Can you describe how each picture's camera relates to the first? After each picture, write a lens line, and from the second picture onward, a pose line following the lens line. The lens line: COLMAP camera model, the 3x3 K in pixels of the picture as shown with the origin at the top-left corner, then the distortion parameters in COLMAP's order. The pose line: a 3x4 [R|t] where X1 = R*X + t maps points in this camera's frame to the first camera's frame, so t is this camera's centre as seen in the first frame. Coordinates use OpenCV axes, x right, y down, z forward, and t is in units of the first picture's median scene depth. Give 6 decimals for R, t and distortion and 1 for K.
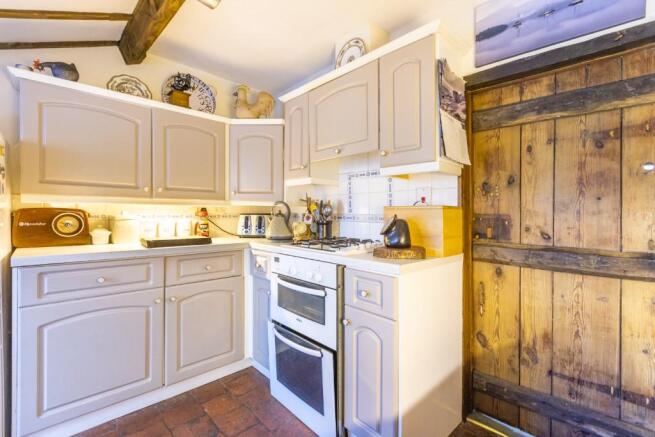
lens RADIAL K [[295.2, 0, 331.8], [0, 295.2, 220.2], [0, 0, 1]] dist [0.004605, -0.000831]
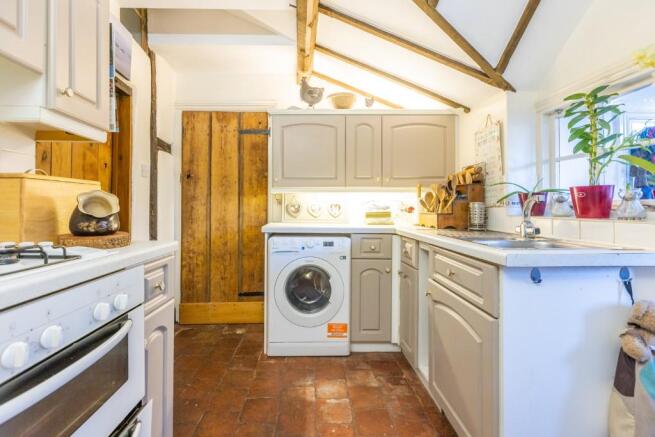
lens RADIAL K [[295.2, 0, 309.4], [0, 295.2, 205.8], [0, 0, 1]] dist [0.004605, -0.000831]
pose [[-0.722769, -0.006350, 0.691060, -0.582450], [0.010165, 0.999752, 0.019818, 0.010072], [-0.691015, 0.021348, -0.722526, 1.003152]]
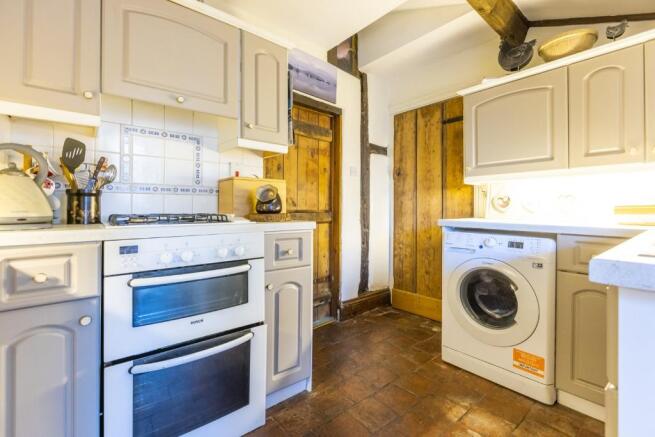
lens RADIAL K [[295.2, 0, 327.6], [0, 295.2, 204.7], [0, 0, 1]] dist [0.004605, -0.000831]
pose [[0.073859, 0.001064, 0.997268, -0.777875], [0.018209, 0.999831, -0.002415, 0.055862], [-0.997102, 0.018337, 0.073827, 0.593796]]
